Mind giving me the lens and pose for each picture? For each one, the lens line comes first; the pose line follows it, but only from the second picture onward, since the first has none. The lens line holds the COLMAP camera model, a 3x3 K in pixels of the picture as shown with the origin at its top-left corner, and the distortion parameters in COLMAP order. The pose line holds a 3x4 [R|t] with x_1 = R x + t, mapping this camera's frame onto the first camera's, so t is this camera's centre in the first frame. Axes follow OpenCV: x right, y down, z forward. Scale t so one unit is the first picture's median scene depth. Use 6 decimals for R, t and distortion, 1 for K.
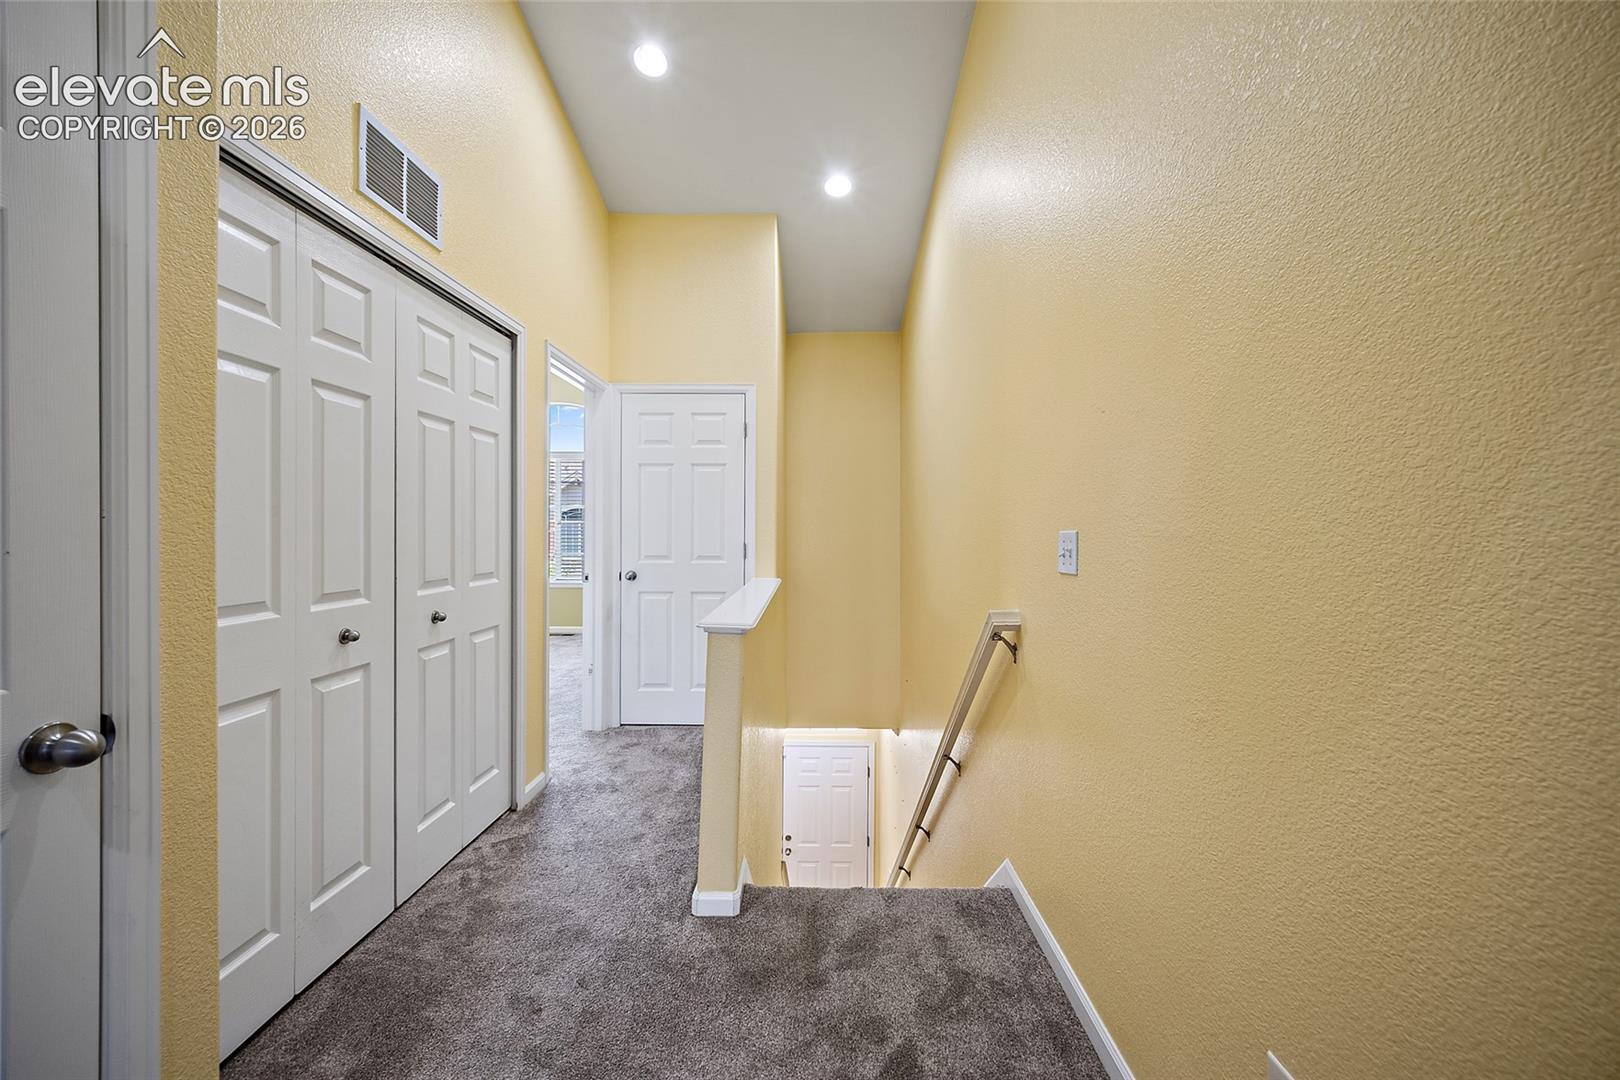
lens RADIAL K [[826.1, 0, 810.0], [0, 826.1, 540.0], [0, 0, 1]] dist [-0.000405, 0.000241]
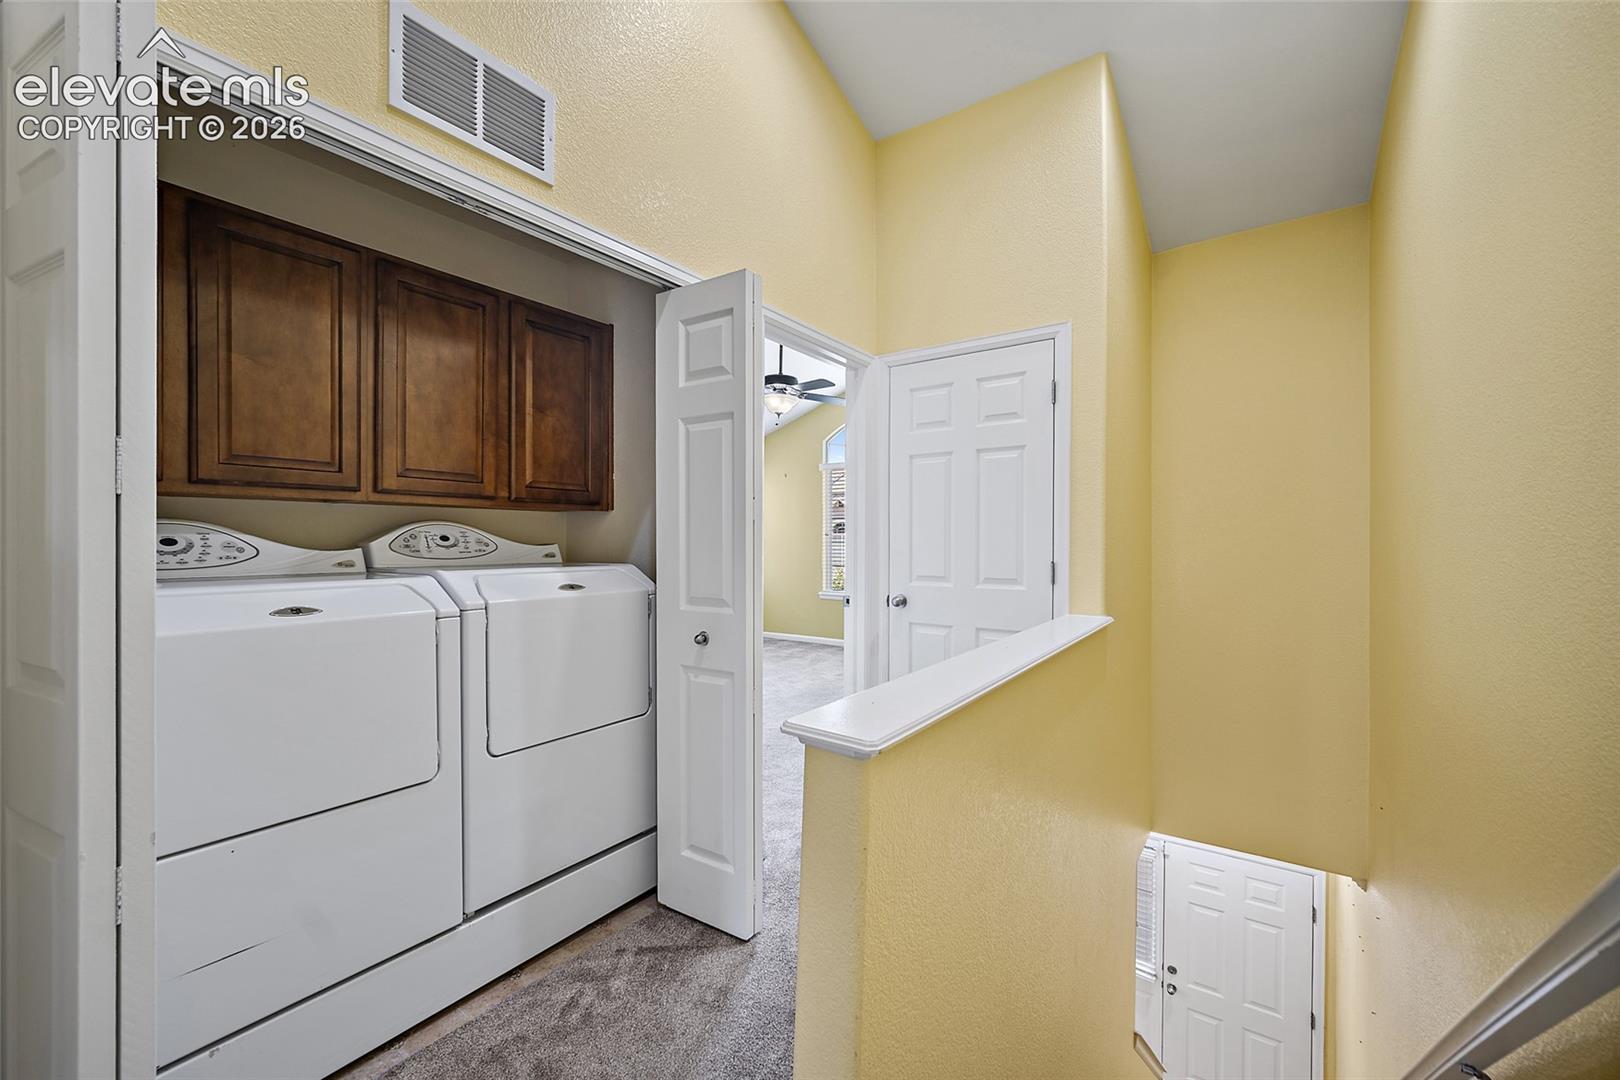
lens RADIAL K [[641.4, 0, 805.4], [0, 641.4, 542.5], [0, 0, 1]] dist [-0.002341, -0.000168]
pose [[0.792104, 0.000439, -0.610386, 0.079894], [-0.006496, 0.999949, -0.007712, -0.006374], [0.610352, 0.010074, 0.792067, 0.472504]]
